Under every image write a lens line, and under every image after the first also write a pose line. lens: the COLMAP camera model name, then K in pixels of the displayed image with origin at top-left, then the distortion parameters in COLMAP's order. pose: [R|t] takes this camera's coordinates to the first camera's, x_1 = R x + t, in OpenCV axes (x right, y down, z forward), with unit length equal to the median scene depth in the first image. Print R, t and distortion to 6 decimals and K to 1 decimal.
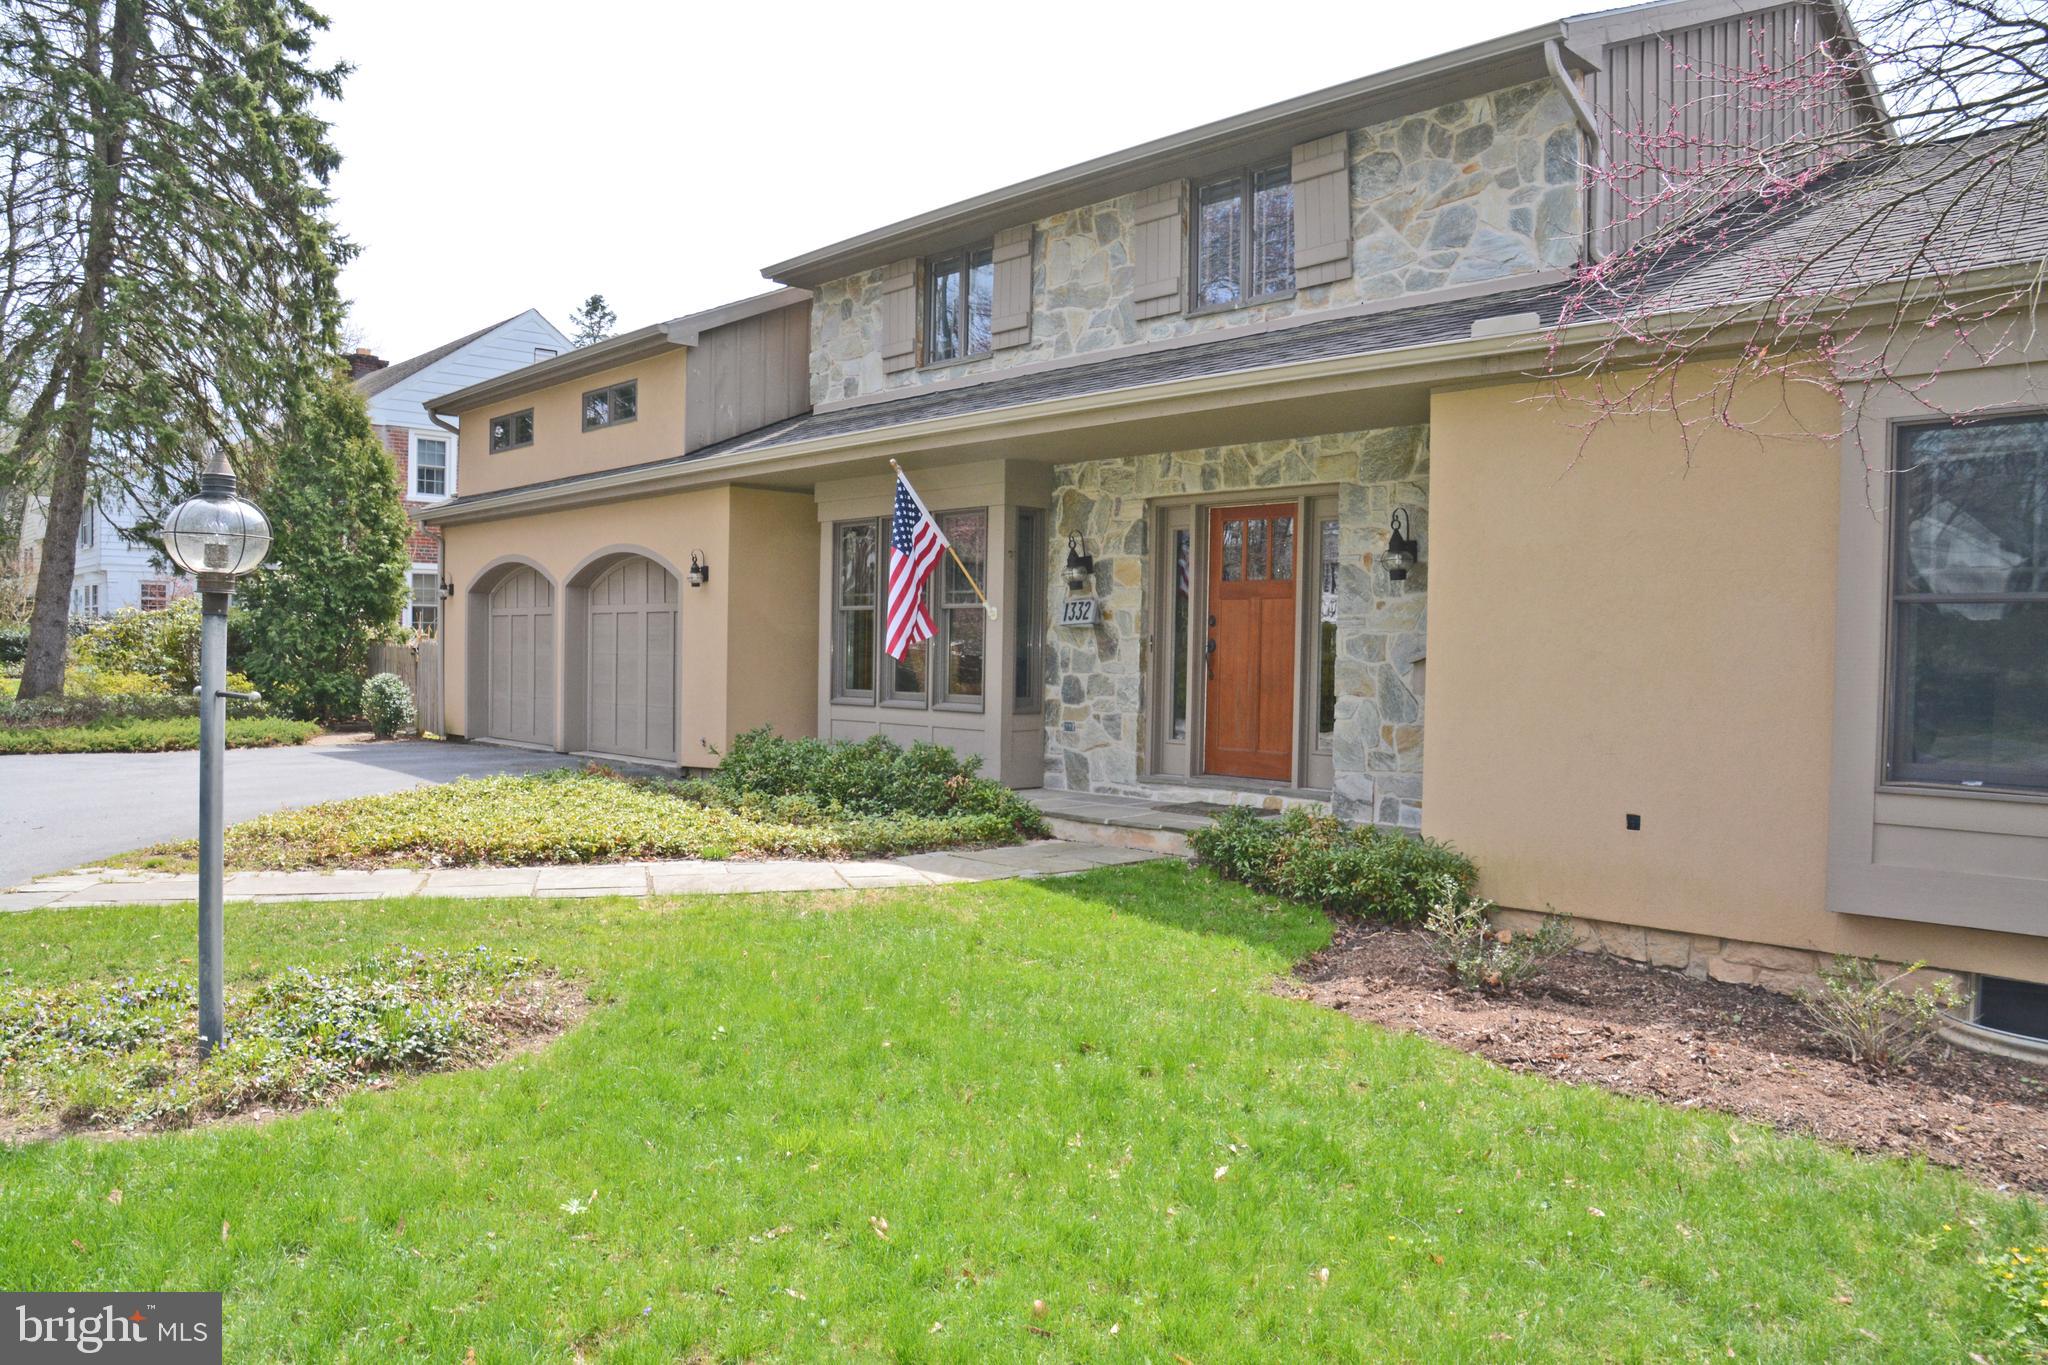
lens RADIAL K [[1448.8, 0, 1006.3], [0, 1448.8, 727.2], [0, 0, 1]] dist [-0.132543, 0.068456]
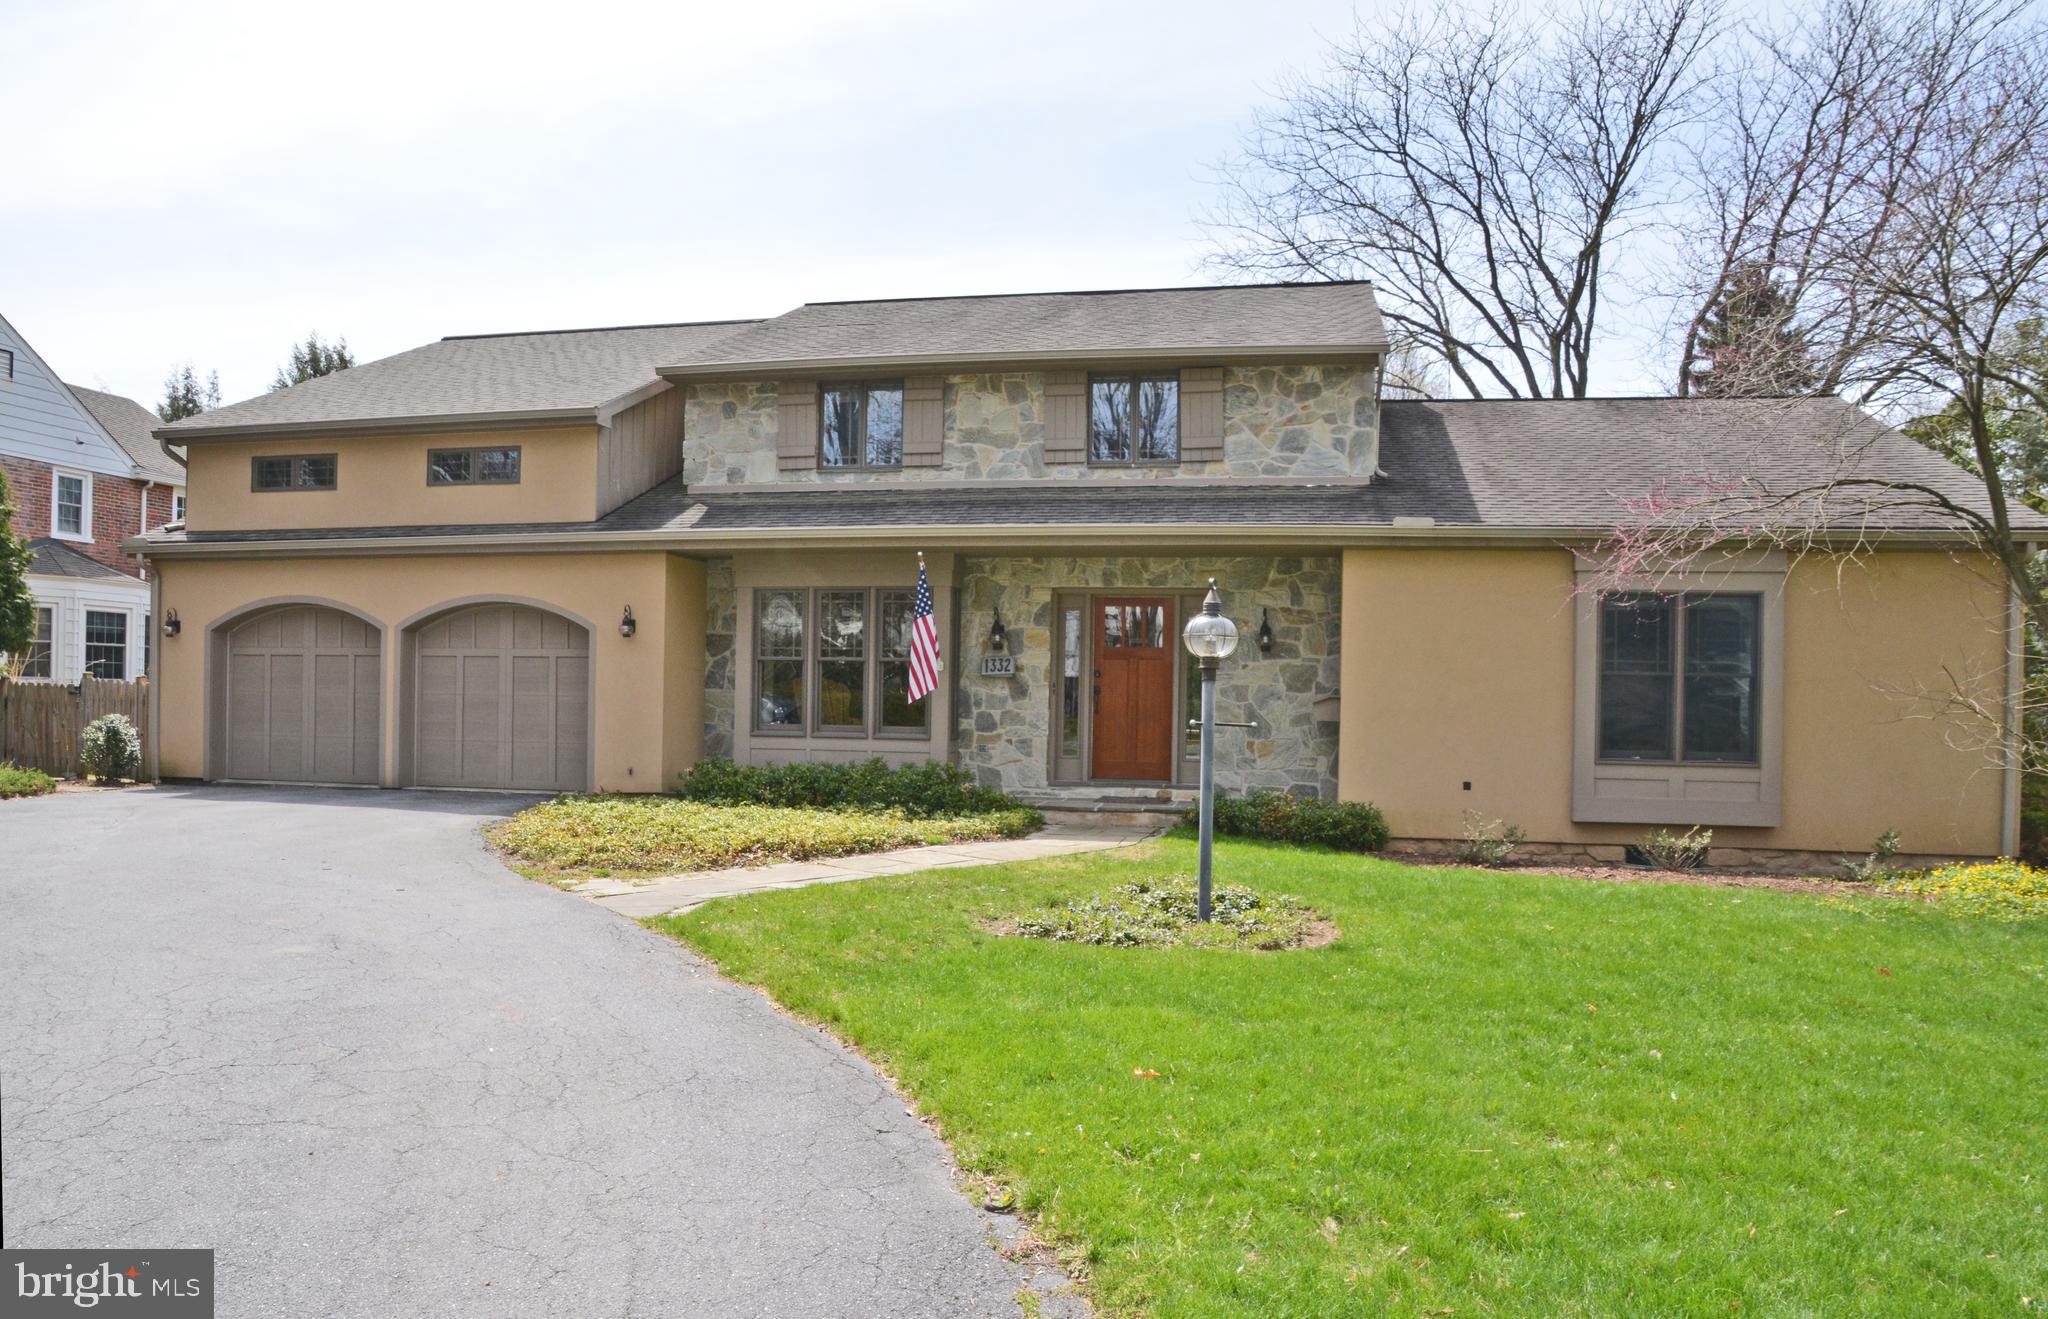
lens RADIAL K [[1425.7, 0, 1025.2], [0, 1425.7, 732.4], [0, 0, 1]] dist [-0.140234, 0.000954]
pose [[0.816385, -0.014206, 0.577334, -0.765422], [0.025285, 0.999618, -0.011157, 0.000397], [-0.576955, 0.023706, 0.816432, -0.141172]]
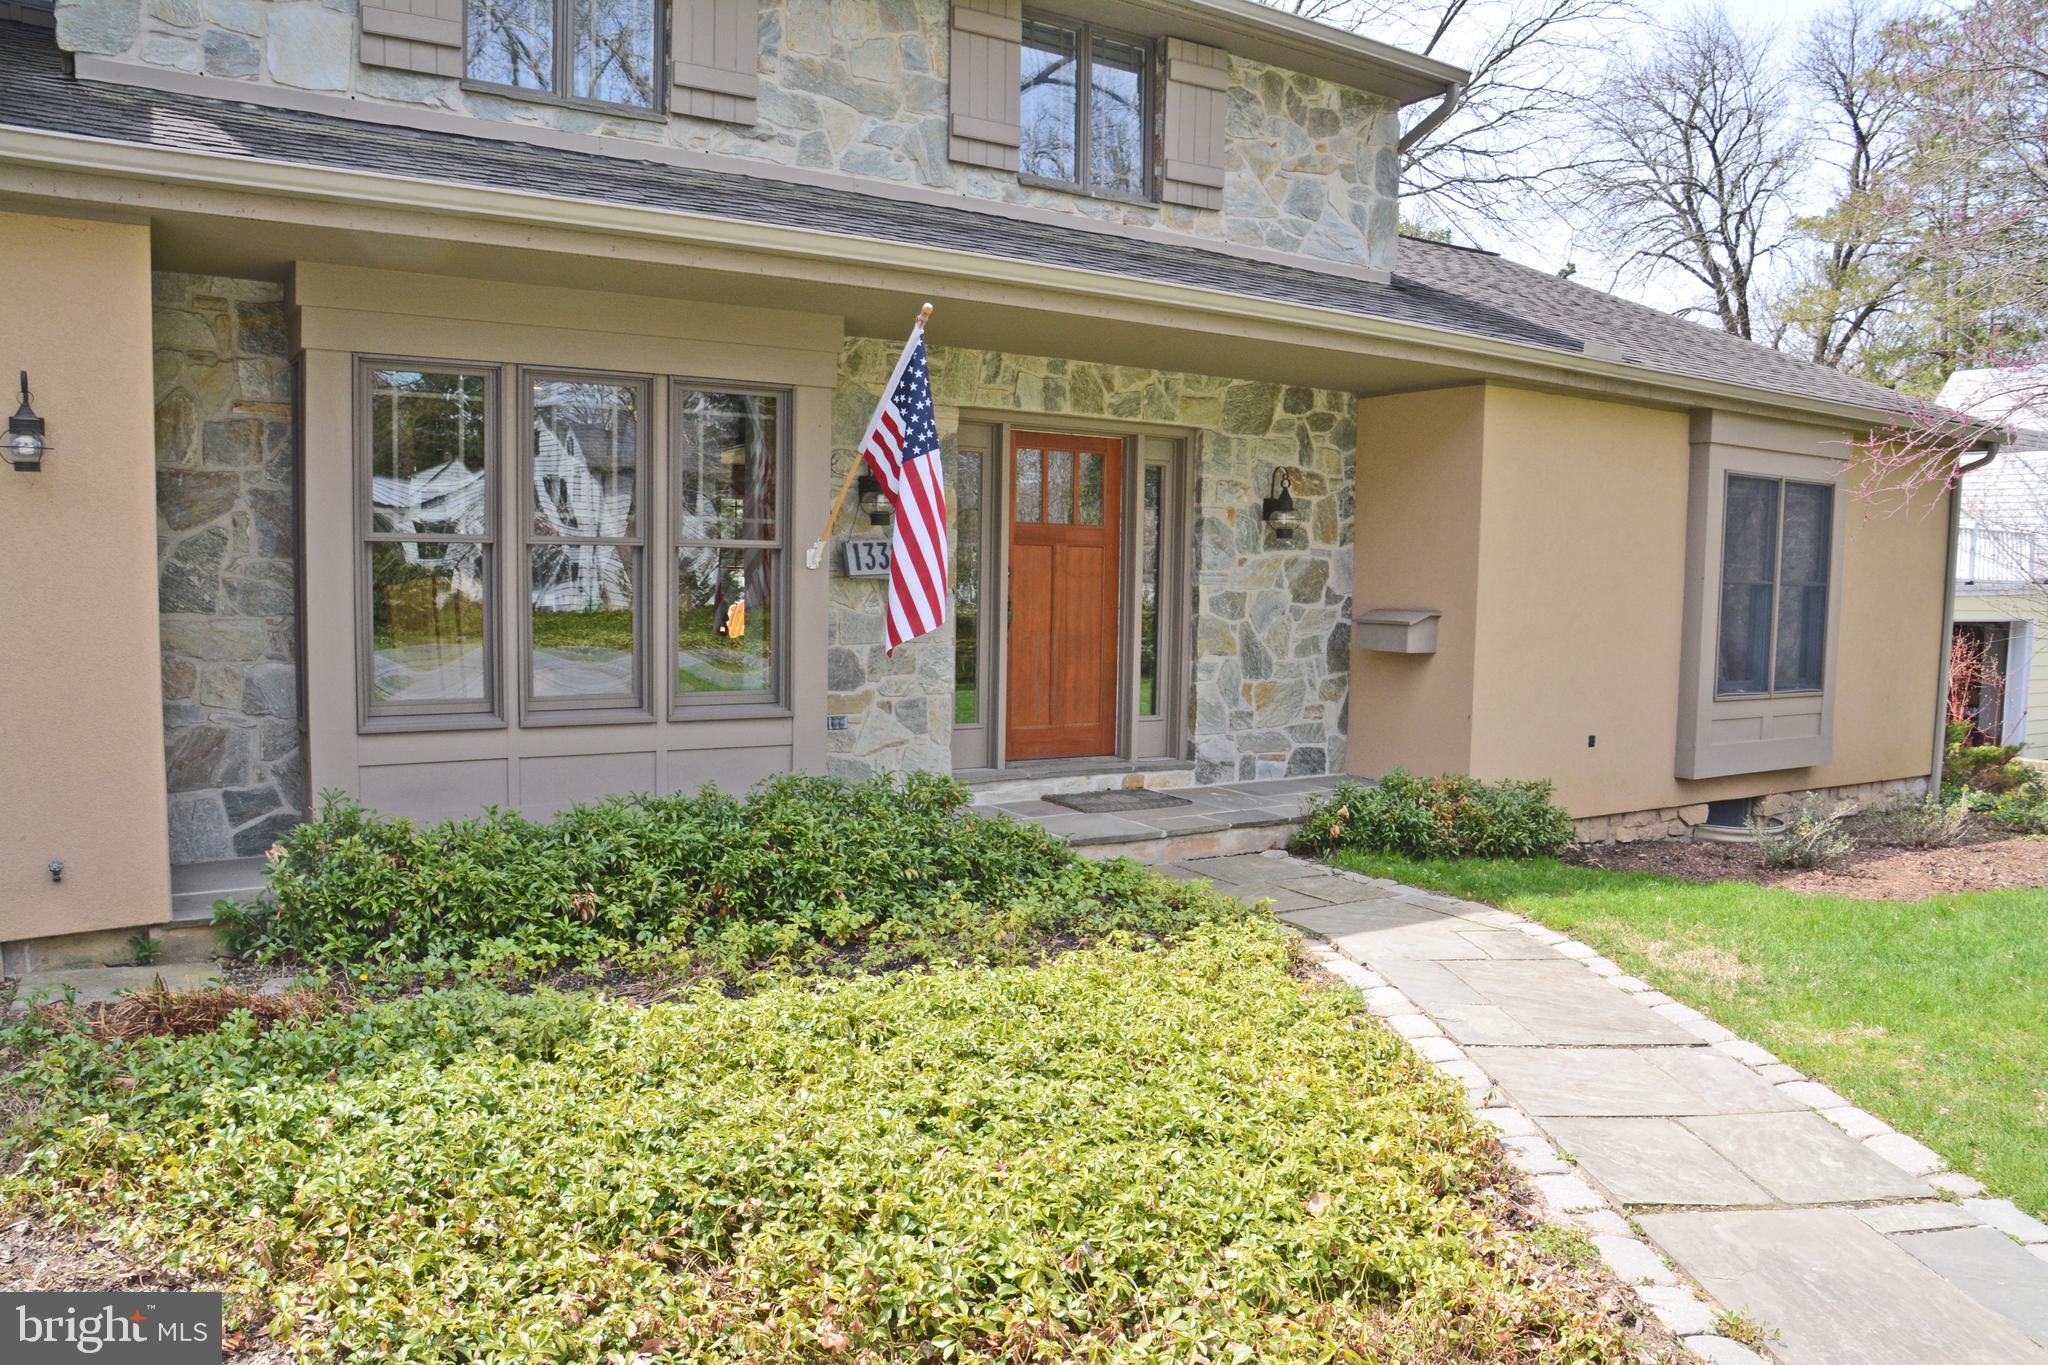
lens RADIAL K [[1452.3, 0, 1021.6], [0, 1452.3, 715.7], [0, 0, 1]] dist [-0.131266, 0.071594]
pose [[0.197021, -0.107737, 0.974462, -0.657718], [0.034969, 0.994083, 0.102836, -0.077468], [-0.979775, 0.013815, 0.199623, 0.843959]]
